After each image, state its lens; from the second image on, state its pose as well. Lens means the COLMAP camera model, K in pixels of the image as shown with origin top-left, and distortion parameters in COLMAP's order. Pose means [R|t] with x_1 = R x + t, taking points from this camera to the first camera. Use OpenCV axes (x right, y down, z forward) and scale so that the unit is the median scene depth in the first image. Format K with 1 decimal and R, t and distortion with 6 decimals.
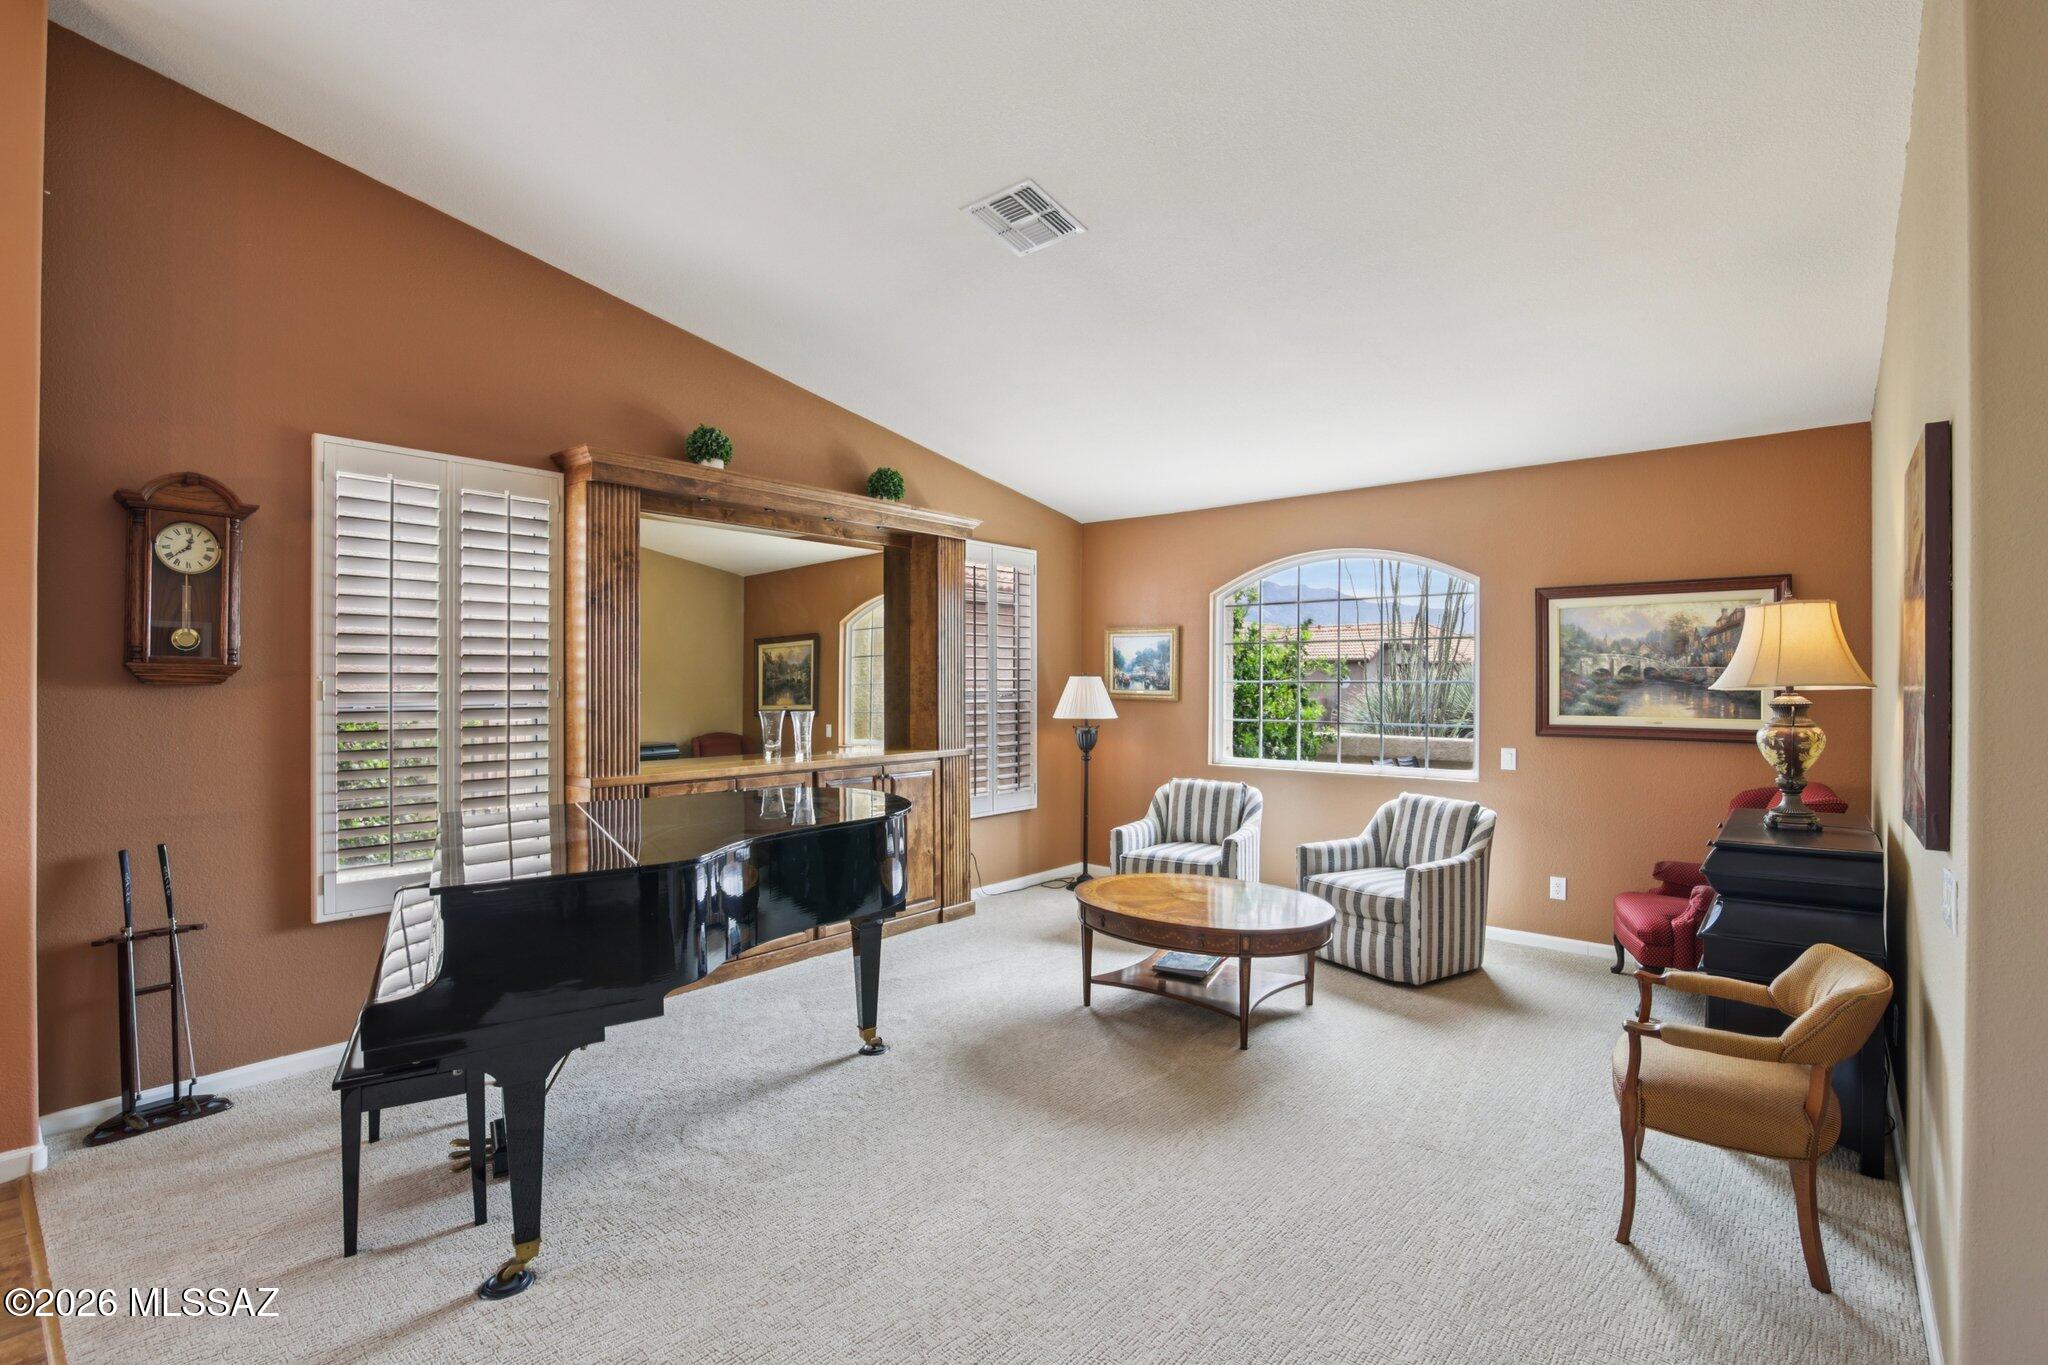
lens RADIAL K [[953.2, 0, 1031.9], [0, 953.2, 682.9], [0, 0, 1]] dist [-0.020784, 0.005680]
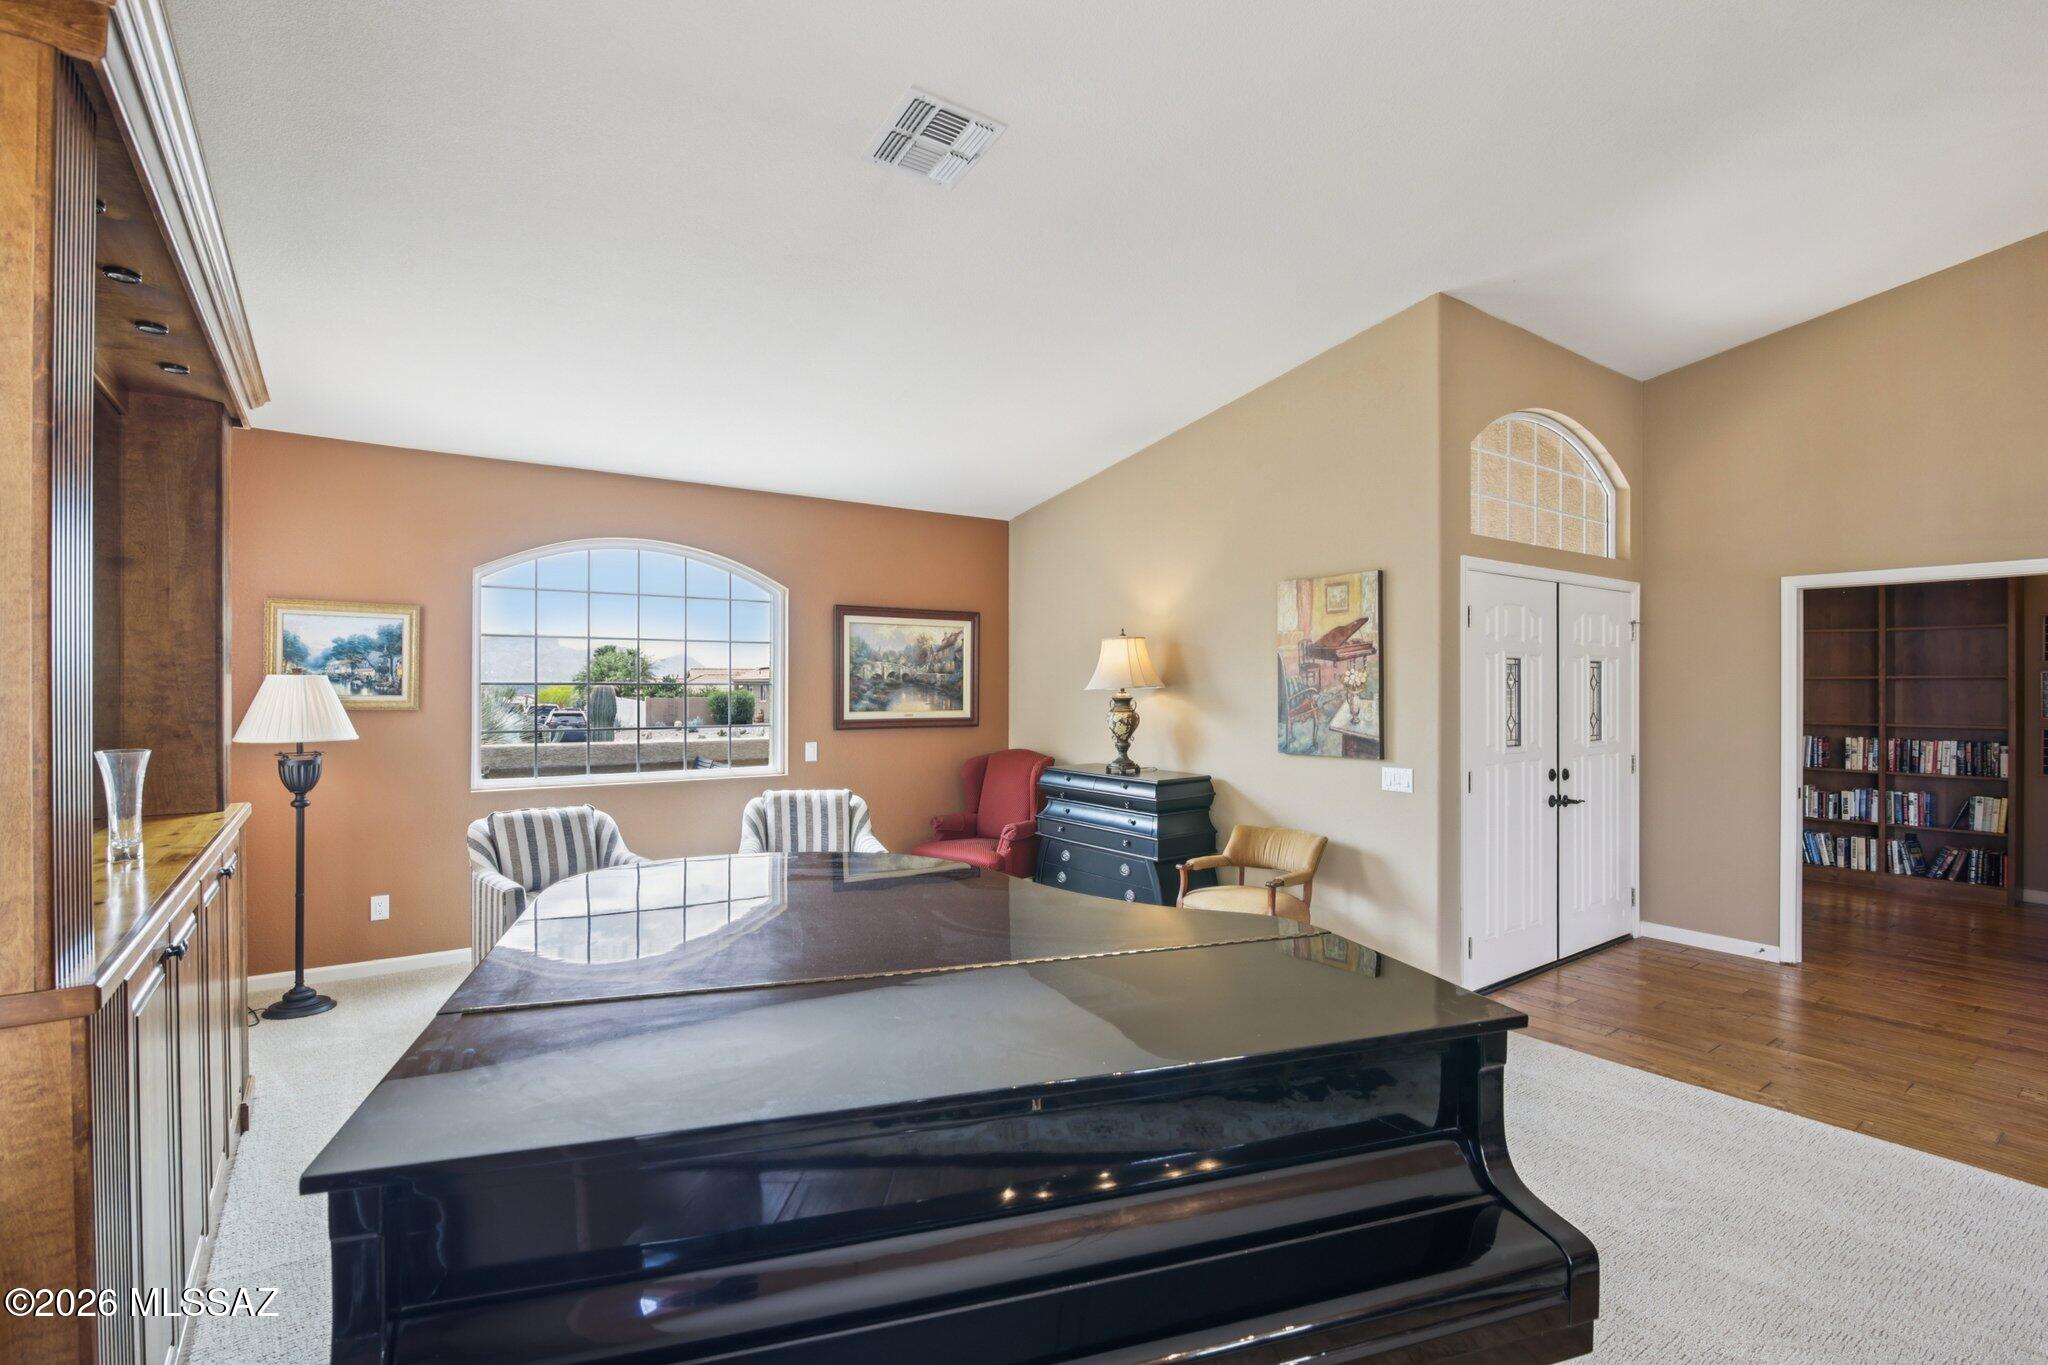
lens RADIAL K [[953.2, 0, 1031.9], [0, 953.2, 682.9], [0, 0, 1]] dist [-0.020784, 0.005680]
pose [[0.245846, 0.003298, 0.969303, -0.560354], [0.000143, 0.999994, -0.003439, 0.001378], [-0.969309, 0.000984, 0.245844, 0.482402]]
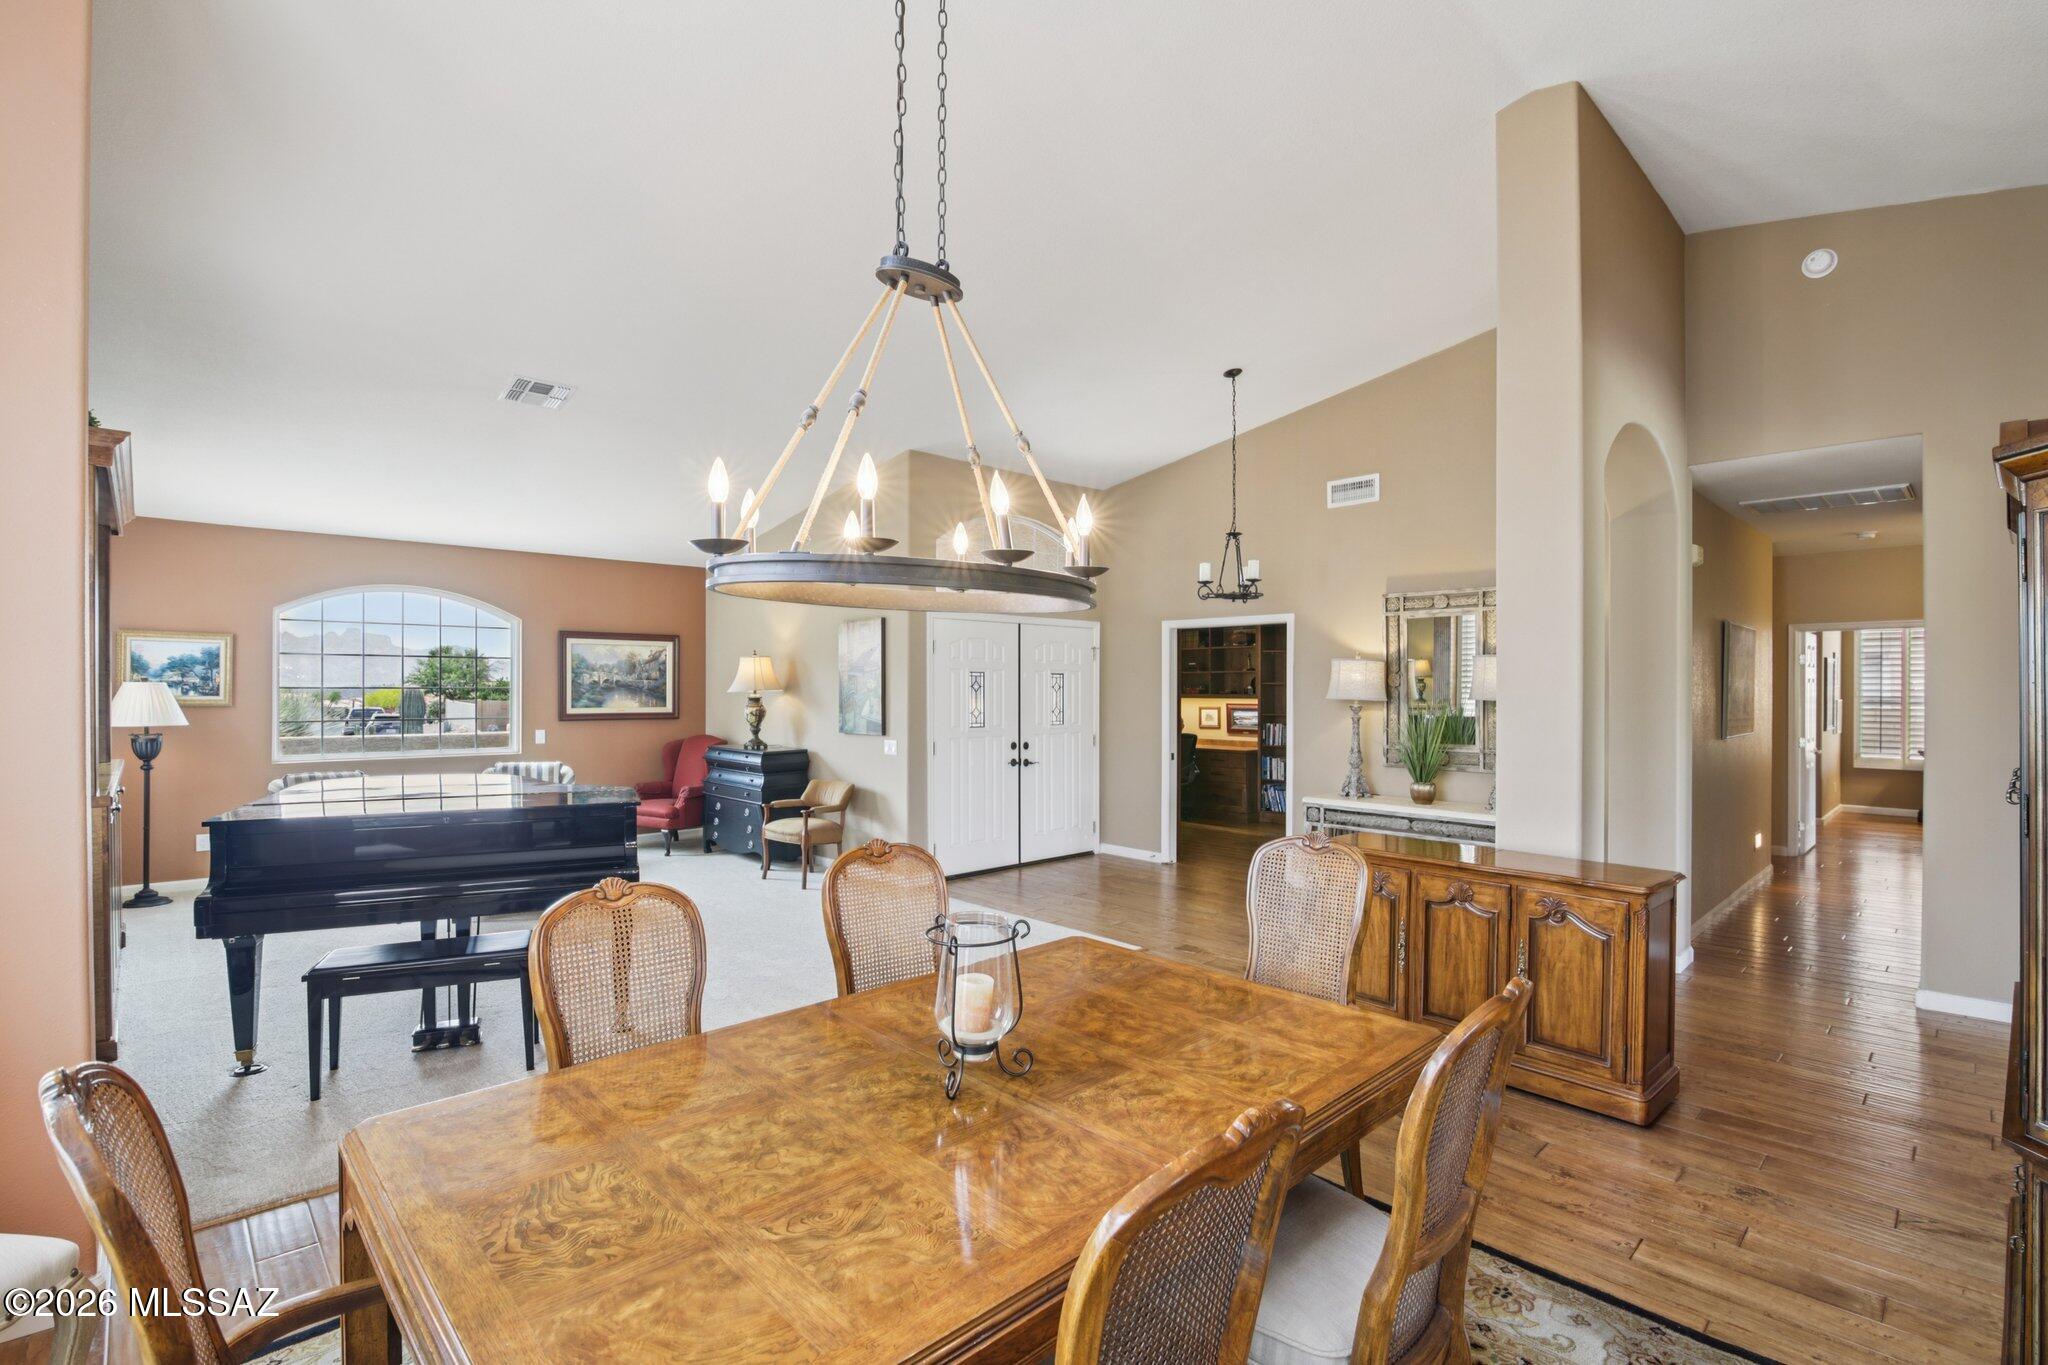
lens RADIAL K [[947.5, 0, 1031.3], [0, 947.5, 687.4], [0, 0, 1]] dist [-0.021396, 0.001036]
pose [[0.112927, 0.001584, 0.993602, -1.000677], [0.000000, 0.999999, -0.001594, 0.000288], [-0.993603, 0.000180, 0.112927, 0.012602]]
